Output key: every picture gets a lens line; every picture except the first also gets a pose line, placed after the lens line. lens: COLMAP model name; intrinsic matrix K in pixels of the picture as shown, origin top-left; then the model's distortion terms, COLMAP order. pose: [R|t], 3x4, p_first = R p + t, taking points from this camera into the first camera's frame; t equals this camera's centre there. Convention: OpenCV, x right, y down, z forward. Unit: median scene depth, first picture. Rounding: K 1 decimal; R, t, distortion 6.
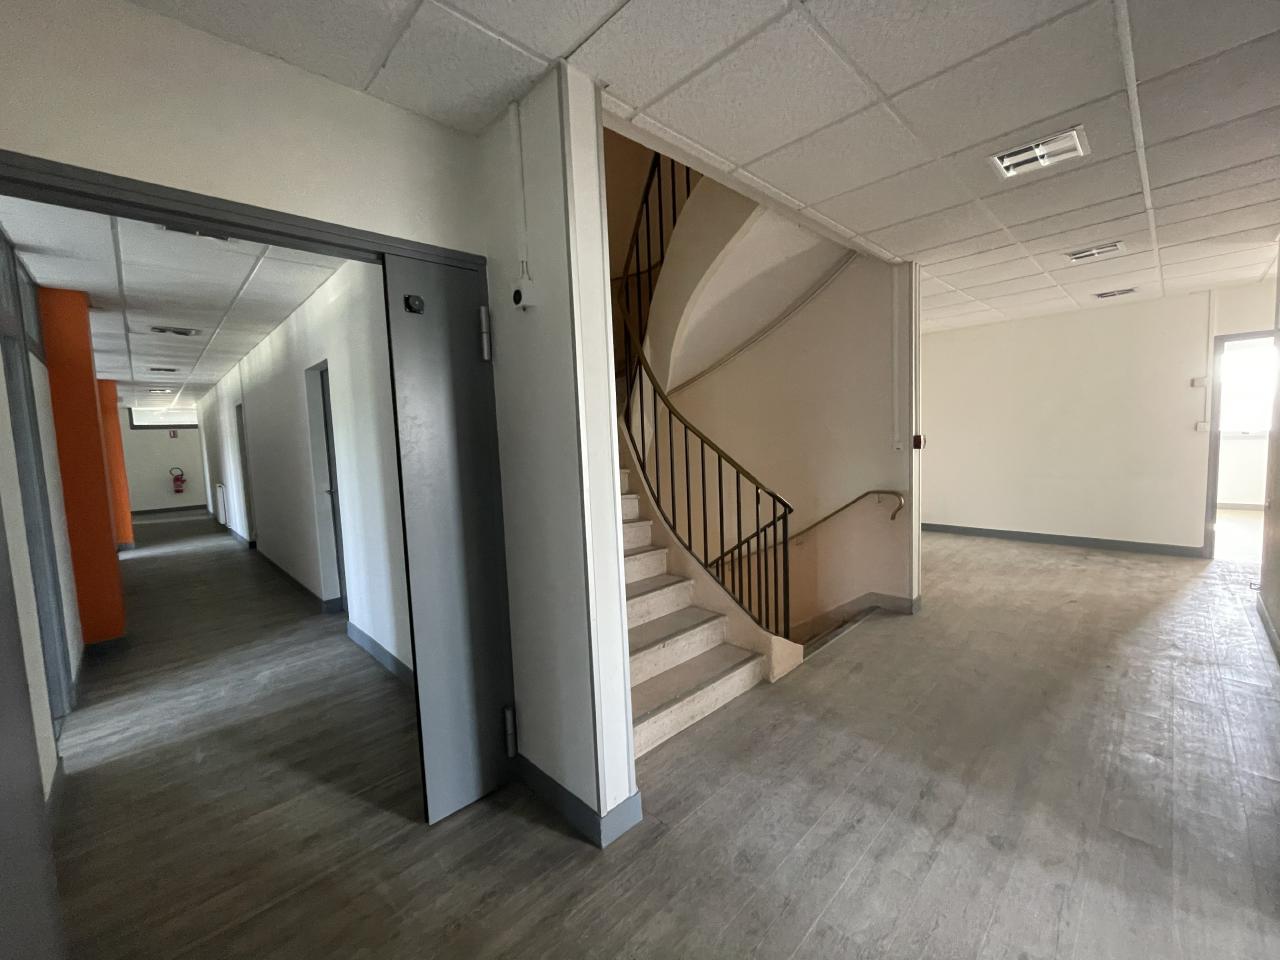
lens RADIAL K [[518.4, 0, 640.0], [0, 518.4, 480.0], [0, 0, 1]] dist [-0.000683, -0.000163]
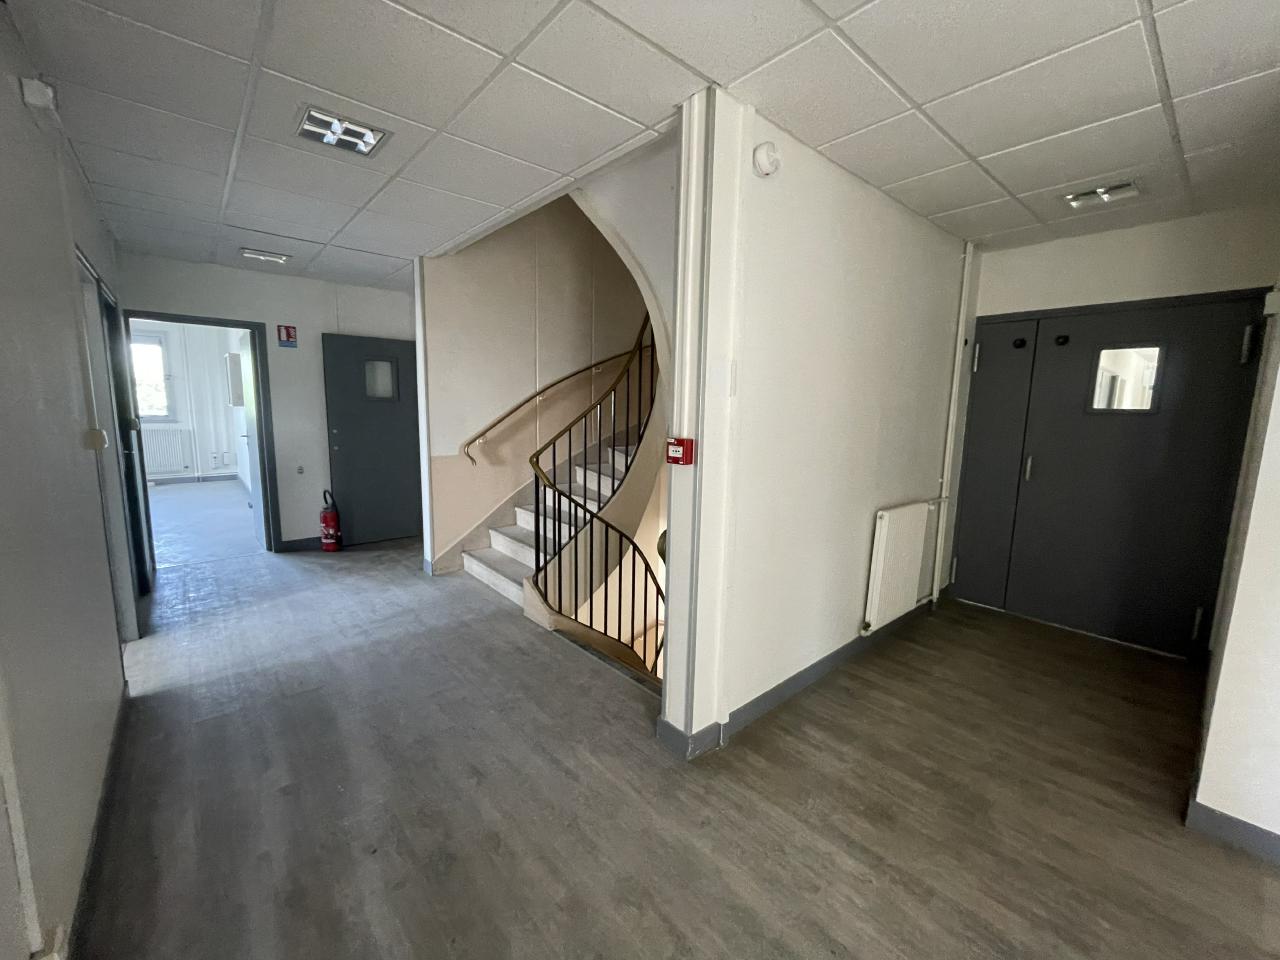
lens RADIAL K [[518.4, 0, 640.0], [0, 518.4, 480.0], [0, 0, 1]] dist [-0.000683, -0.000163]
pose [[-0.054781, 0.175359, -0.982979, 2.073803], [-0.115858, 0.976692, 0.180694, -0.261595], [0.991754, 0.123785, -0.033188, 1.902188]]
